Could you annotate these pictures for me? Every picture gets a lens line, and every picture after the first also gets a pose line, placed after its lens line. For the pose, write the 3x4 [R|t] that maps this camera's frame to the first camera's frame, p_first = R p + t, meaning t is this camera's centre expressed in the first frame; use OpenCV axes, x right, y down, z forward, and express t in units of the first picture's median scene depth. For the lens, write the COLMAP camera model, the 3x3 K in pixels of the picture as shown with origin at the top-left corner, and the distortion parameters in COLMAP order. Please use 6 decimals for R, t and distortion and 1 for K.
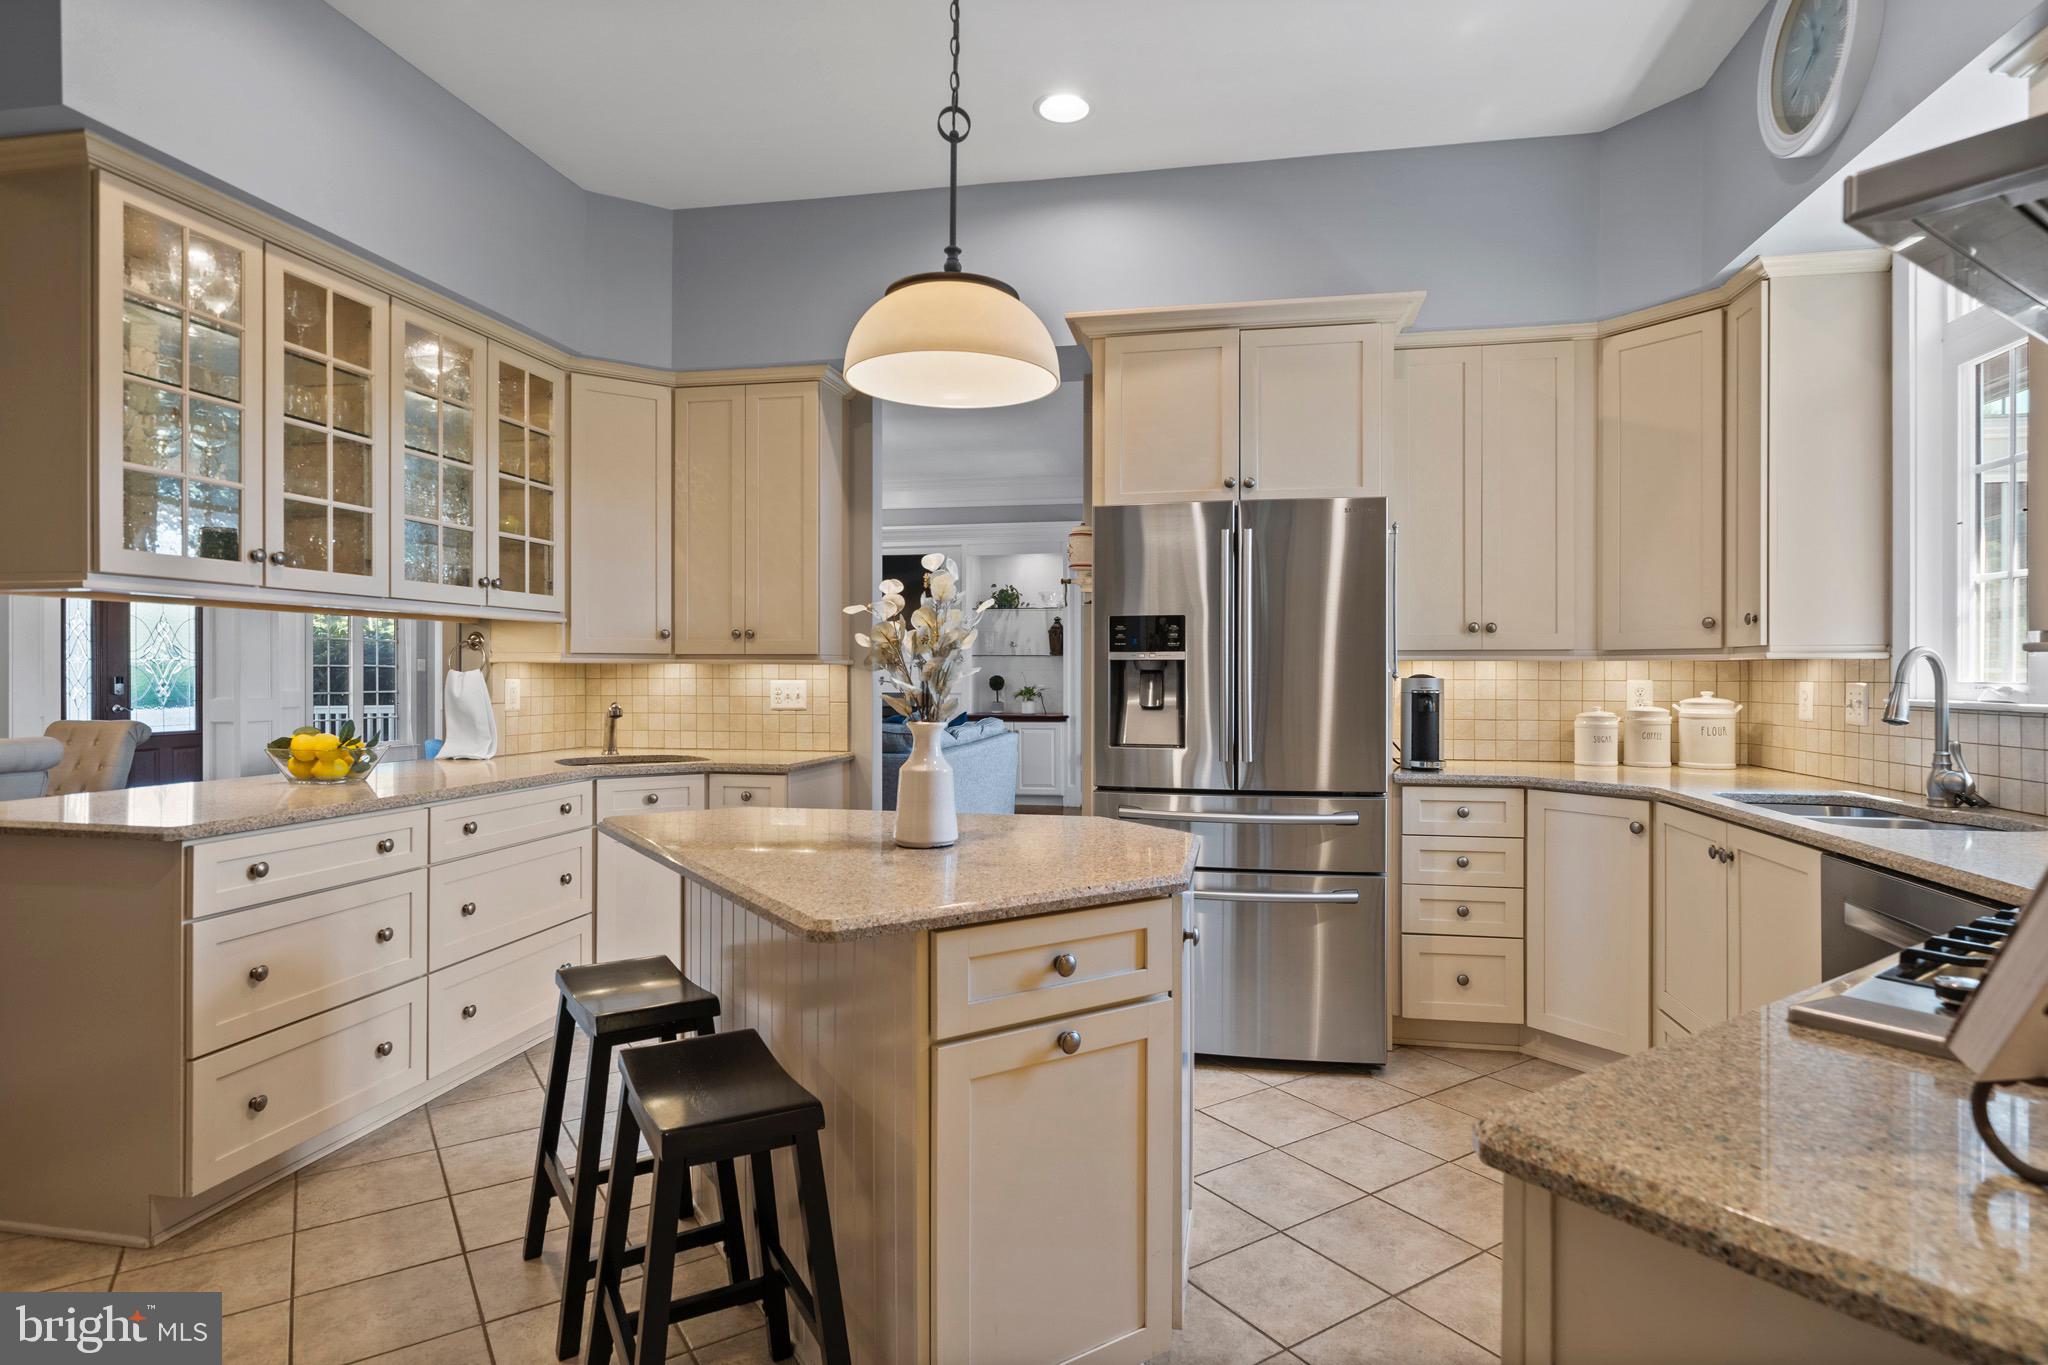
lens RADIAL K [[1079.6, 0, 1037.7], [0, 1079.6, 690.3], [0, 0, 1]] dist [0.001986, 0.000954]
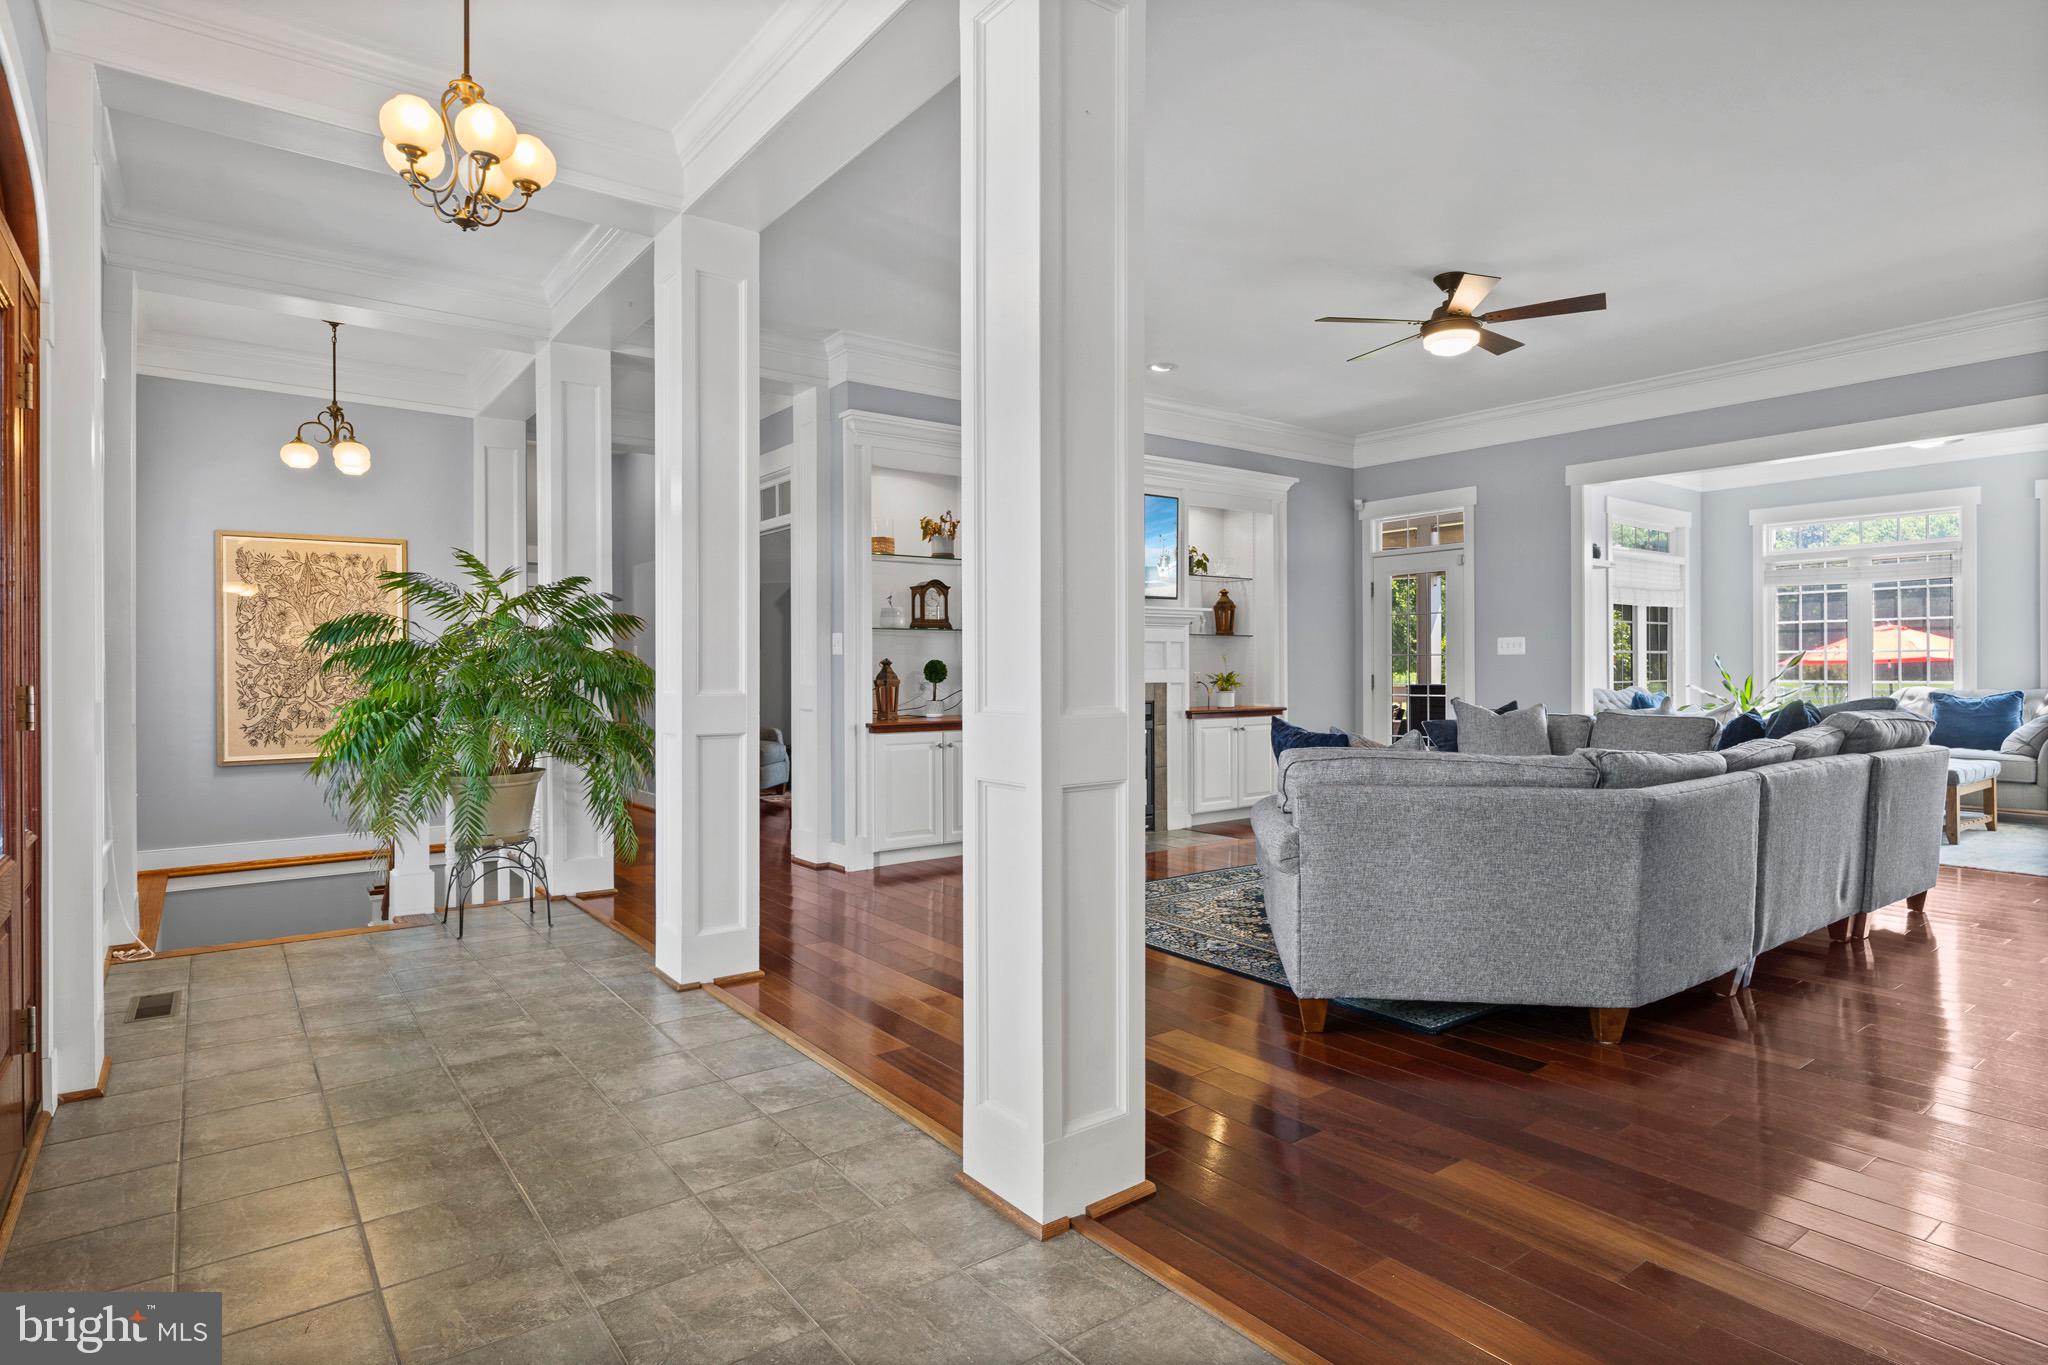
lens RADIAL K [[1081.7, 0, 1029.0], [0, 1081.7, 675.3], [0, 0, 1]] dist [0.002302, 0.000624]
pose [[0.670941, -0.007123, 0.741477, -1.755020], [0.015478, 0.999871, -0.004401, -0.002174], [-0.741350, 0.014430, 0.670964, 1.405212]]
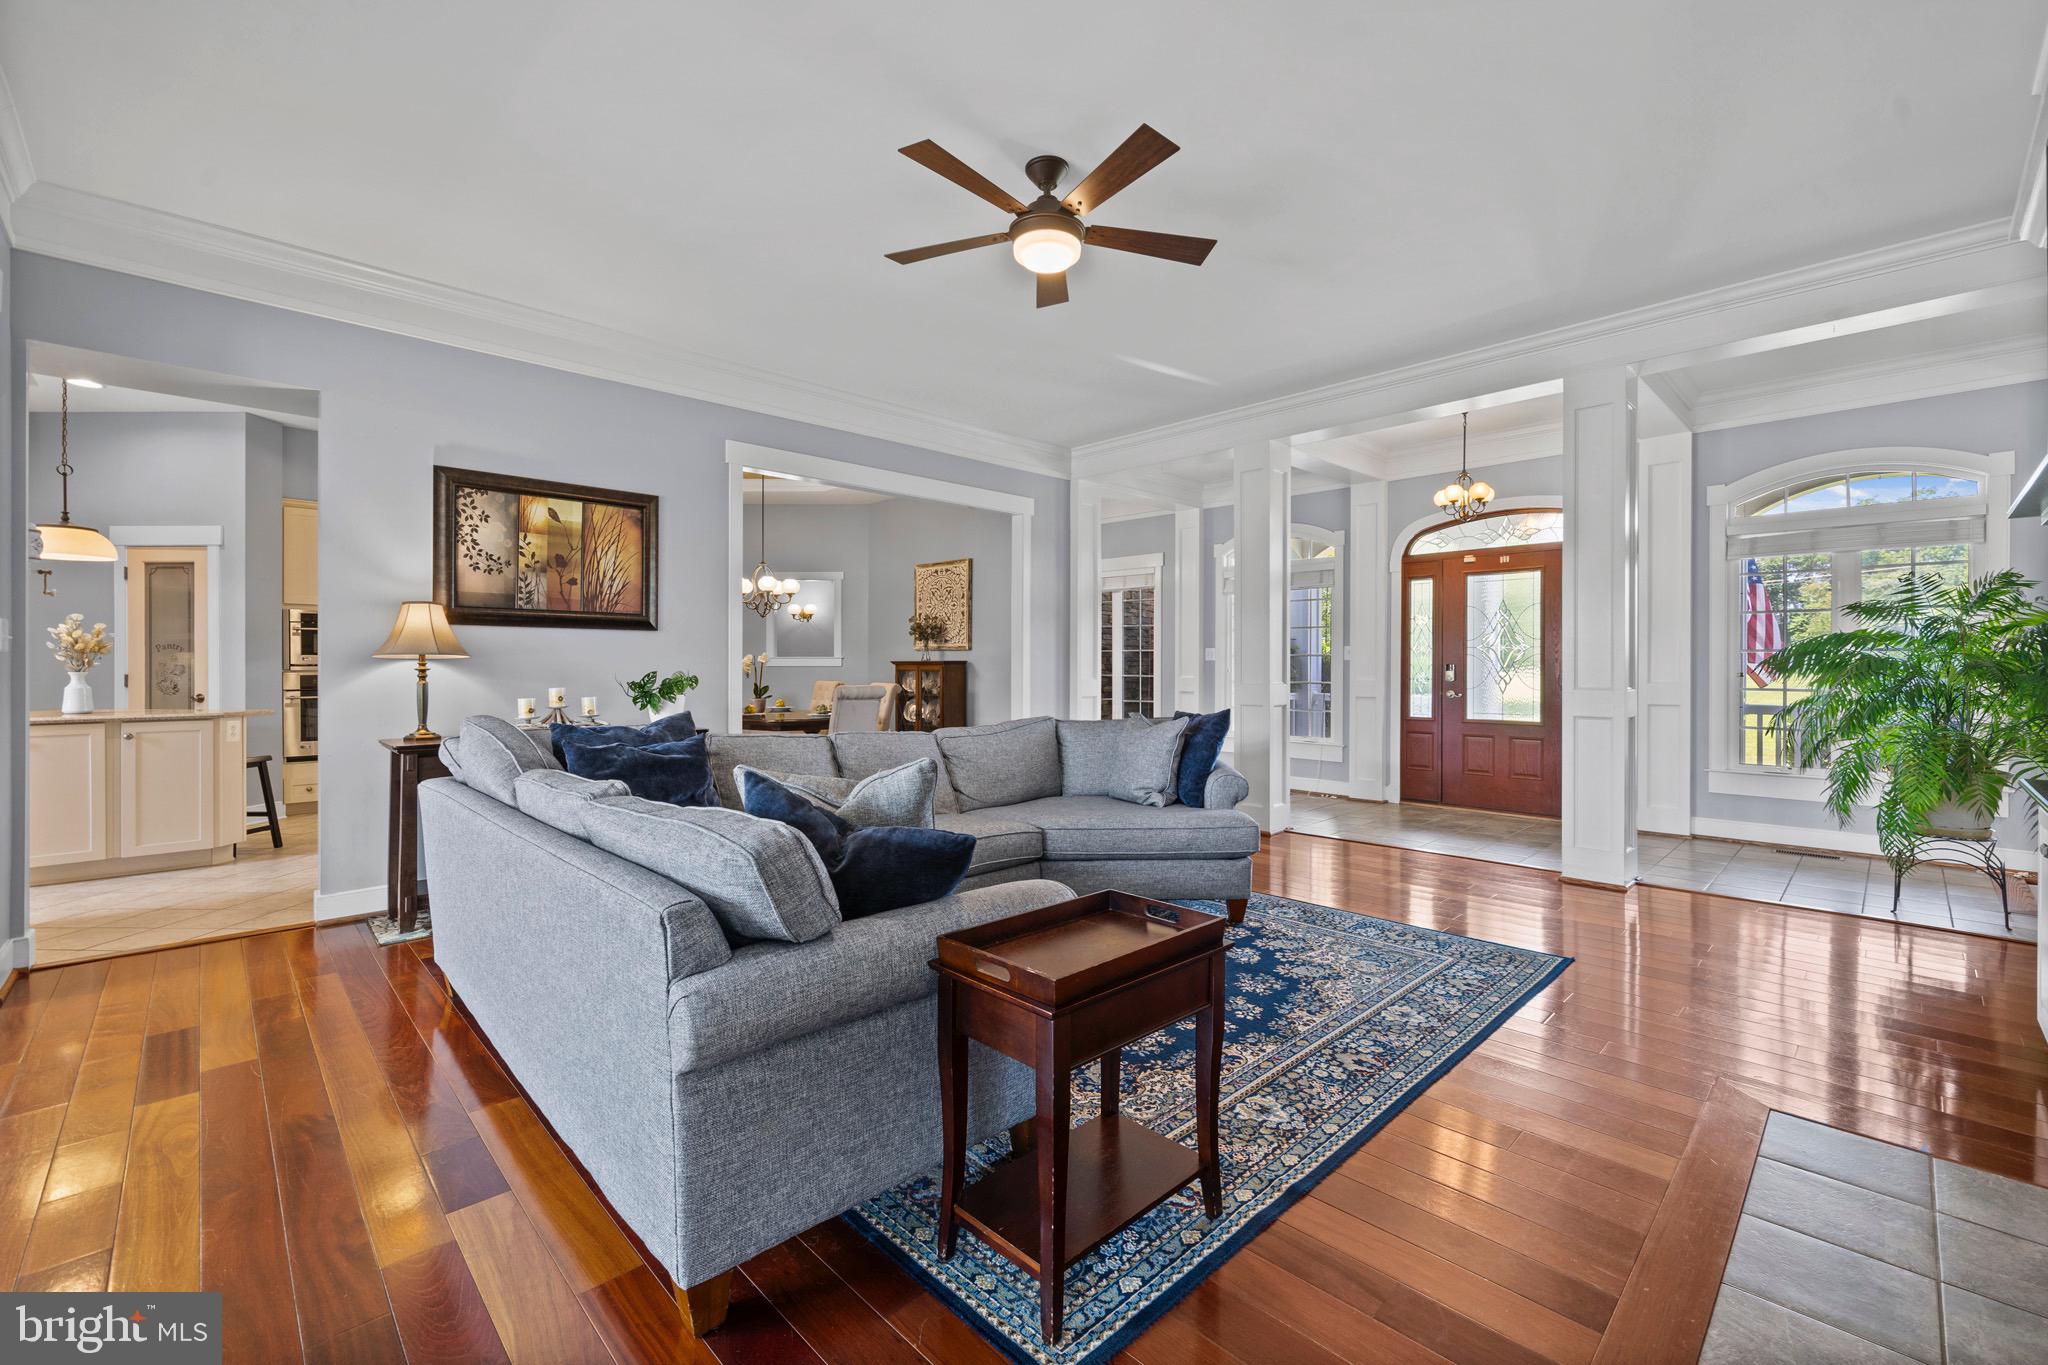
lens RADIAL K [[856.0, 0, 1038.0], [0, 856.0, 665.0], [0, 0, 1]] dist [-0.001817, -0.000296]
pose [[-0.569372, -0.001635, -0.822078, 0.166987], [-0.015386, 0.999844, 0.008668, -0.025441], [0.821936, 0.017584, -0.569309, 2.326654]]
